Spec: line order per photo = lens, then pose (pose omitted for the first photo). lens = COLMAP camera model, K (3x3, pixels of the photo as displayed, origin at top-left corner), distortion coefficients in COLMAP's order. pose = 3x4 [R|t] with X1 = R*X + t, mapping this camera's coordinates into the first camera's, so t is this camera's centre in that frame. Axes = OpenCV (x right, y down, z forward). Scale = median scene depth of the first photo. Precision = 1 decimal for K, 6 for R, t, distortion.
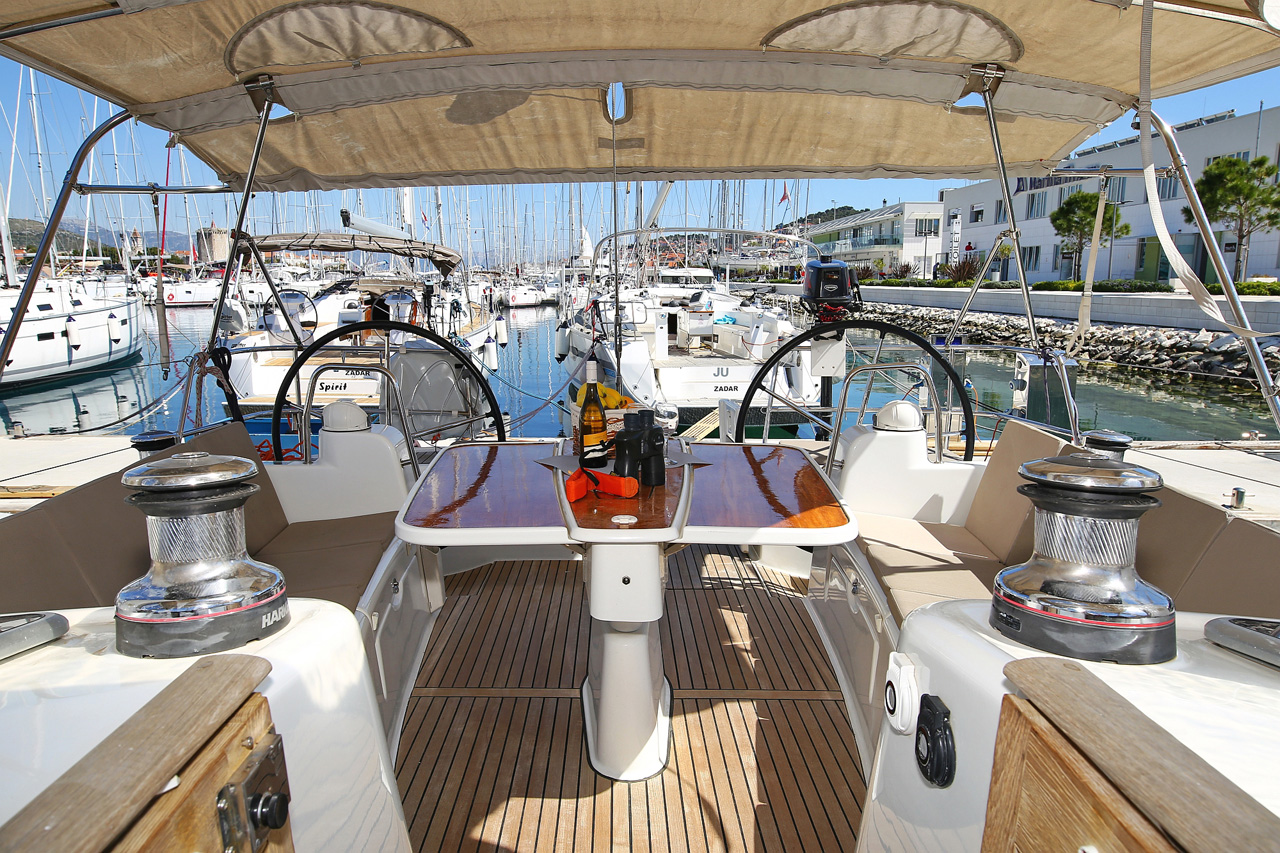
lens RADIAL K [[912.0, 0, 623.3], [0, 912.0, 462.6], [0, 0, 1]] dist [0.035304, 0.039752]
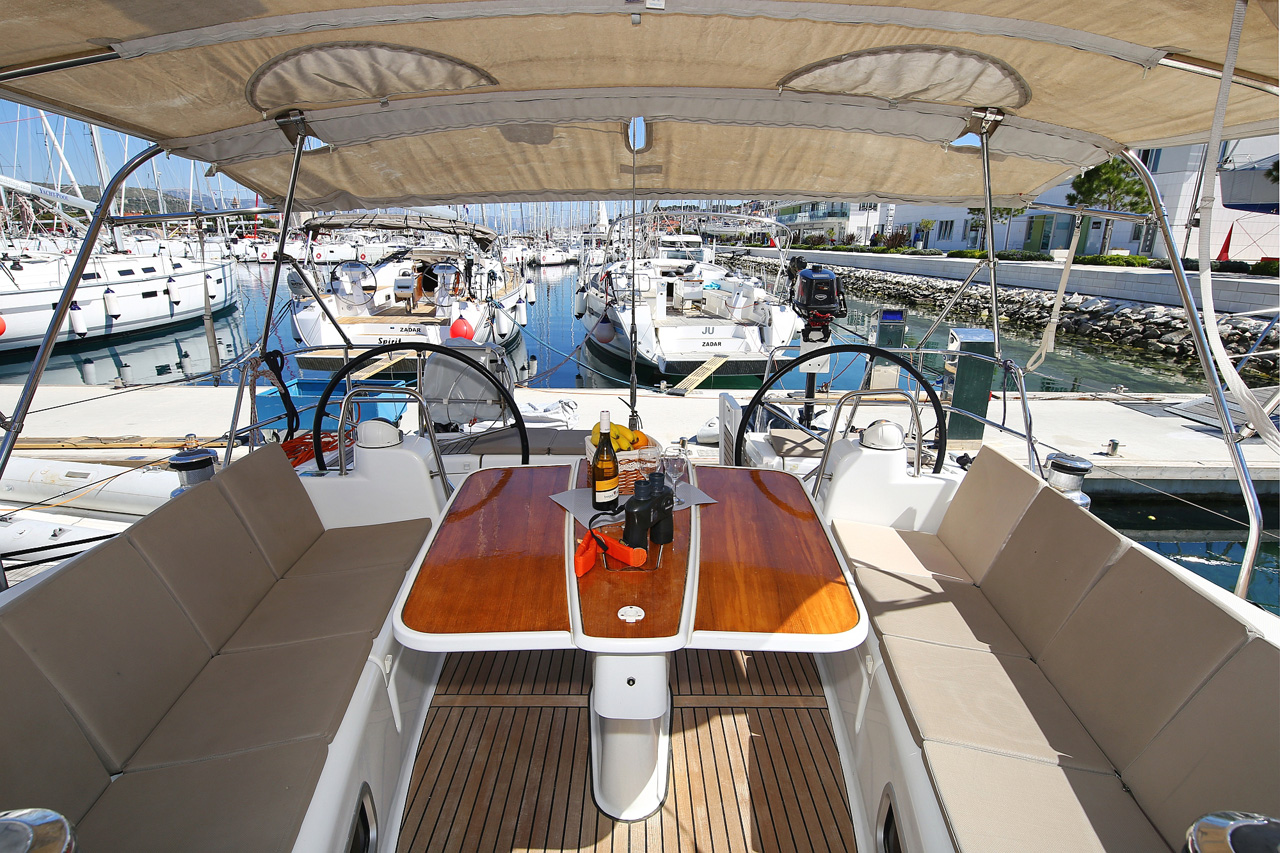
lens RADIAL K [[682.8, 0, 627.6], [0, 682.8, 431.2], [0, 0, 1]] dist [0.038373, -0.006559]
pose [[0.999508, 0.029918, -0.009410, -0.001192], [-0.029070, 0.996362, 0.080110, -0.130411], [0.011772, -0.079797, 0.996742, 0.201199]]
